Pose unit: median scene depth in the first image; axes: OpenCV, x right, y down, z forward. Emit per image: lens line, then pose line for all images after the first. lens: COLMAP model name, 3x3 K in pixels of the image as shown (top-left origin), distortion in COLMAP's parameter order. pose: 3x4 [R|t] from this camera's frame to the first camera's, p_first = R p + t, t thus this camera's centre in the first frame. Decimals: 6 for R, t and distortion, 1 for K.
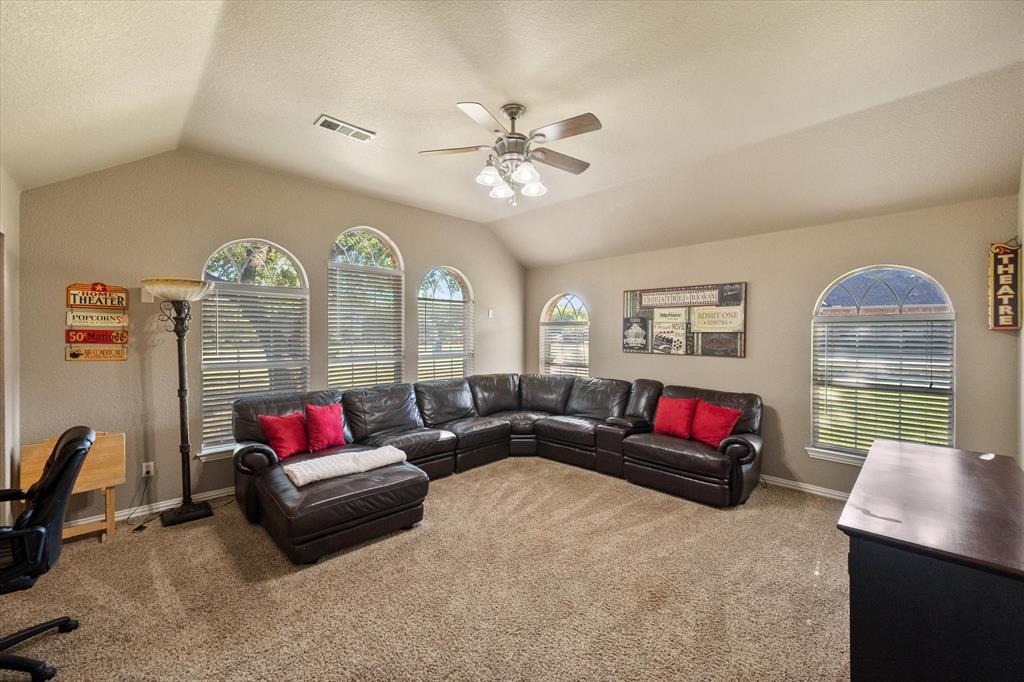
lens RADIAL K [[406.2, 0, 518.3], [0, 406.2, 337.5], [0, 0, 1]] dist [0.003529, 0.000256]
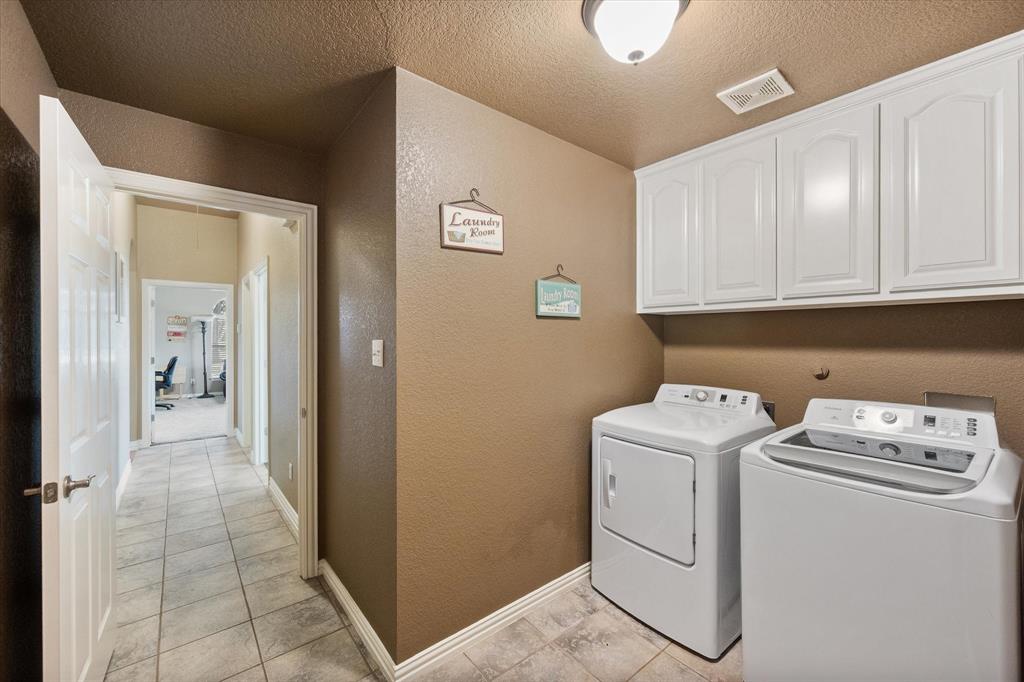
lens RADIAL K [[406.2, 0, 505.4], [0, 406.2, 339.5], [0, 0, 1]] dist [0.003529, 0.000256]
pose [[0.997173, 0.001077, -0.075132, 1.494344], [-0.001302, 0.999995, -0.002940, 0.041370], [0.075129, 0.003029, 0.997169, -1.687201]]
